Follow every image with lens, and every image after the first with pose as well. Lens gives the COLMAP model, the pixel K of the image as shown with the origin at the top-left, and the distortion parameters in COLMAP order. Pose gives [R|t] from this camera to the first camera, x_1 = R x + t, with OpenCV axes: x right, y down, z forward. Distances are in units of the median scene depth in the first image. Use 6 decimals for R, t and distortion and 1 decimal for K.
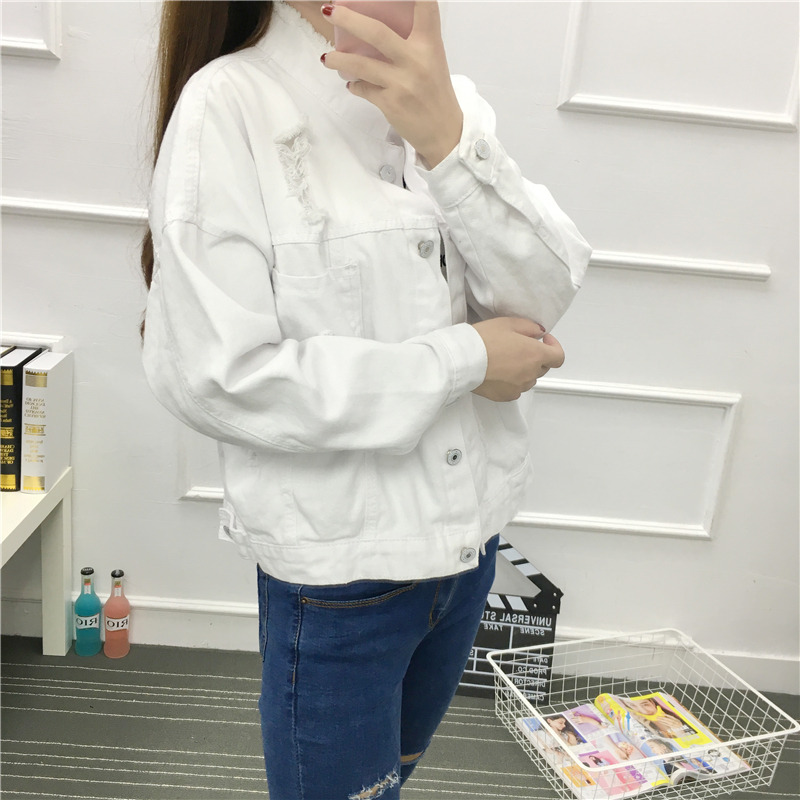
lens RADIAL K [[871.7, 0, 393.7], [0, 871.7, 402.8], [0, 0, 1]] dist [0.007633, 0.000000]
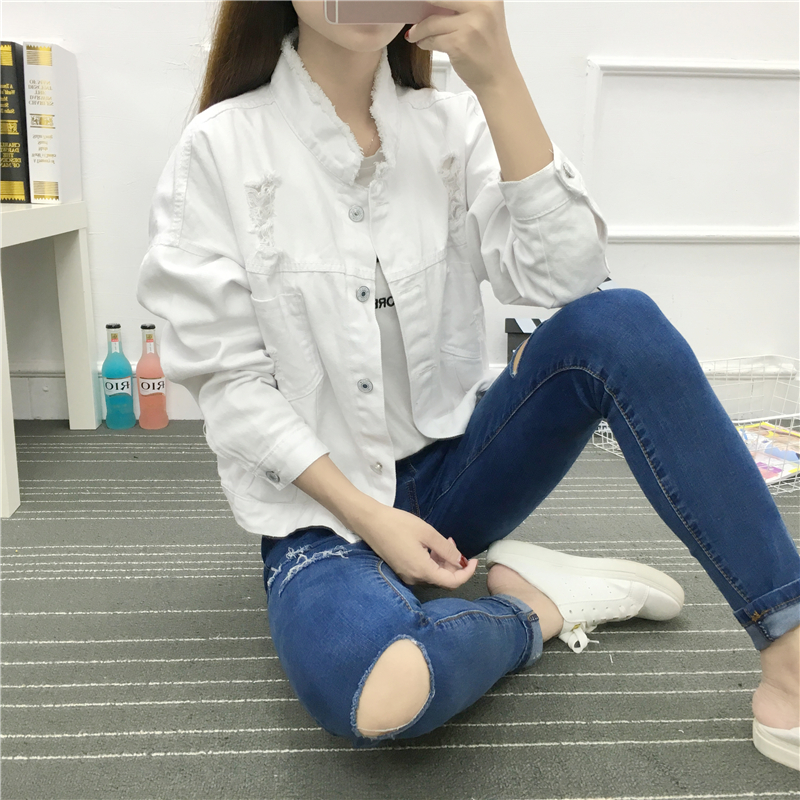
lens RADIAL K [[871.7, 0, 395.6], [0, 871.7, 396.8], [0, 0, 1]] dist [0.007633, 0.000000]
pose [[0.996020, -0.086777, 0.020331, -0.093341], [0.086914, 0.996198, -0.005932, 0.293627], [-0.019739, 0.007675, 0.999776, 0.120690]]
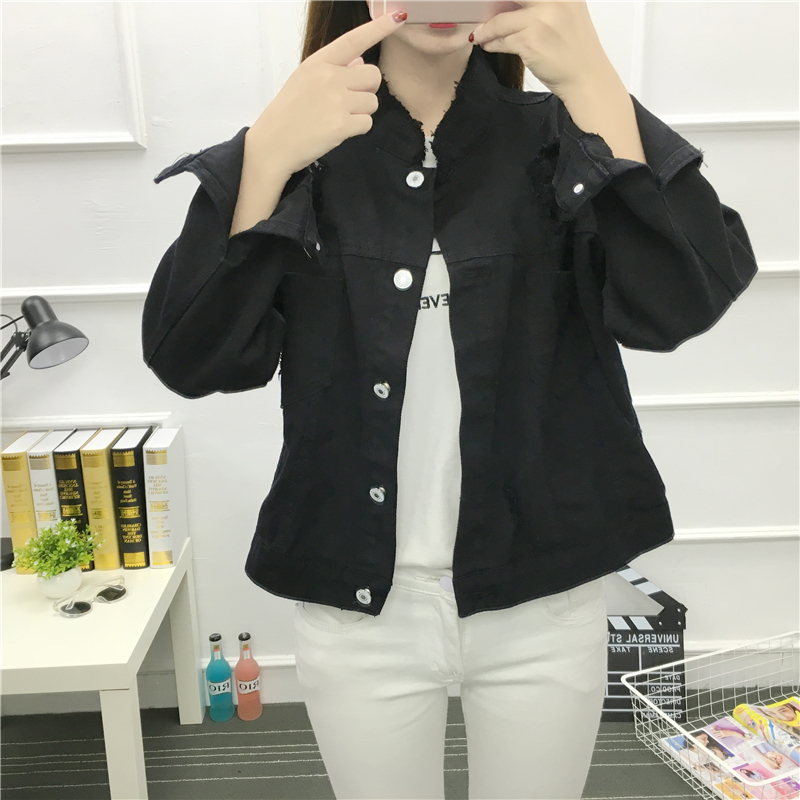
lens RADIAL K [[871.7, 0, 402.3], [0, 871.7, 400.4], [0, 0, 1]] dist [0.007633, 0.000000]
pose [[0.992585, -0.117327, -0.031786, -0.070249], [0.116263, 0.992654, -0.033491, -0.021815], [0.035482, 0.029547, 0.998933, -0.015746]]
